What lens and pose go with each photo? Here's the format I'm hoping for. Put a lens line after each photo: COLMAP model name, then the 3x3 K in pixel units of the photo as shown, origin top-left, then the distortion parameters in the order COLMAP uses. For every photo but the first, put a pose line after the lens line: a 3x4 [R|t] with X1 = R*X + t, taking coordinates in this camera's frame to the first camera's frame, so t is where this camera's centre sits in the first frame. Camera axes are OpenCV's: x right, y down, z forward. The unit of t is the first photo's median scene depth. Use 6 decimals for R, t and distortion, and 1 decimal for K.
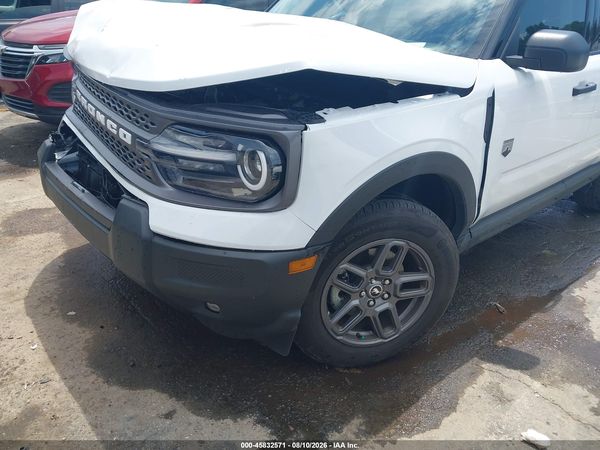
lens RADIAL K [[475.0, 0, 295.8], [0, 475.0, 216.5], [0, 0, 1]] dist [0.009350, -0.012598]
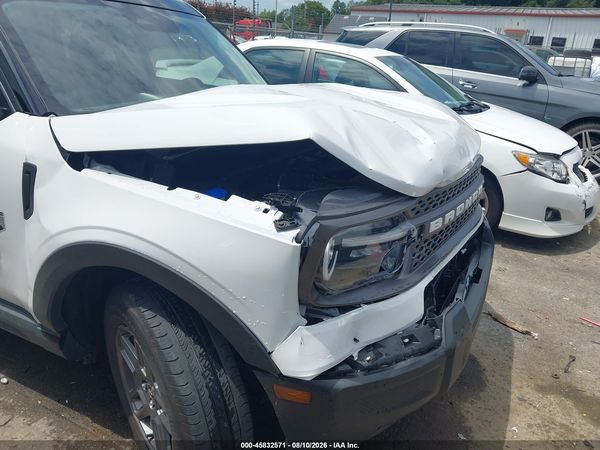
lens RADIAL K [[475.0, 0, 304.3], [0, 475.0, 222.3], [0, 0, 1]] dist [0.009350, -0.012598]
pose [[-0.388115, -0.391762, 0.834200, -1.133414], [0.293002, 0.805740, 0.514716, -0.803699], [-0.873794, 0.444191, -0.197933, 1.505436]]
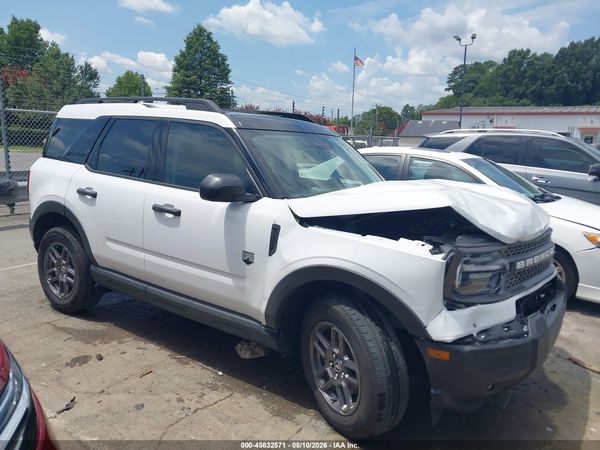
lens RADIAL K [[475.0, 0, 300.9], [0, 475.0, 218.0], [0, 0, 1]] dist [0.009350, -0.012598]
pose [[-0.246400, -0.213015, 0.945469, -1.615728], [0.337789, 0.895501, 0.289789, -1.015135], [-0.908397, 0.390773, -0.148698, 1.851752]]
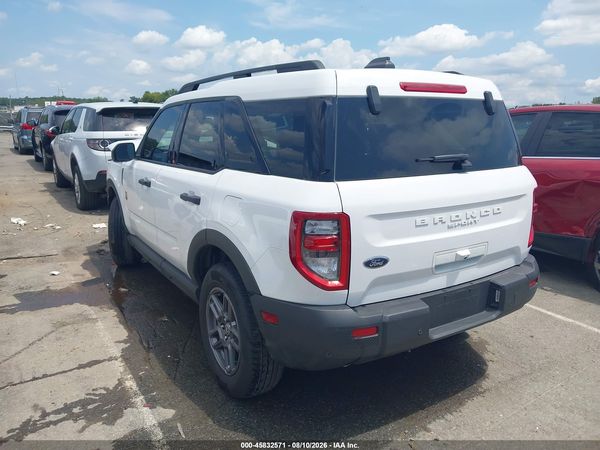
lens RADIAL K [[475.0, 0, 296.8], [0, 475.0, 221.1], [0, 0, 1]] dist [0.009350, -0.012598]
pose [[-0.160966, 0.164723, -0.973117, 2.667279], [-0.418074, 0.881765, 0.218414, -0.914033], [0.894038, 0.441992, -0.073068, 2.115021]]
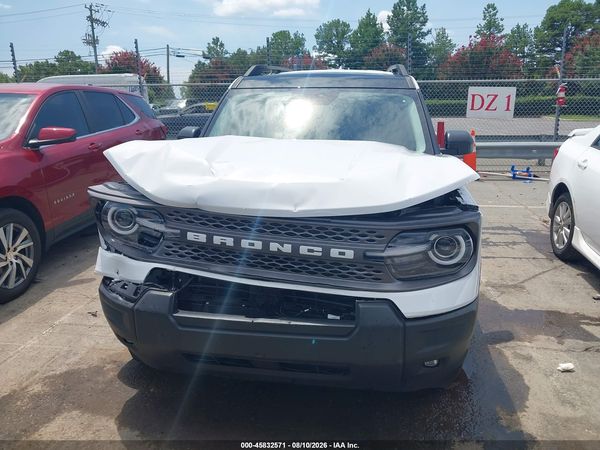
lens RADIAL K [[475.0, 0, 301.0], [0, 475.0, 221.2], [0, 0, 1]] dist [0.009350, -0.012598]
pose [[0.771838, -0.211017, 0.599782, -0.983743], [0.298358, 0.953217, -0.048582, -0.190448], [-0.561470, 0.216447, 0.798688, 0.075848]]
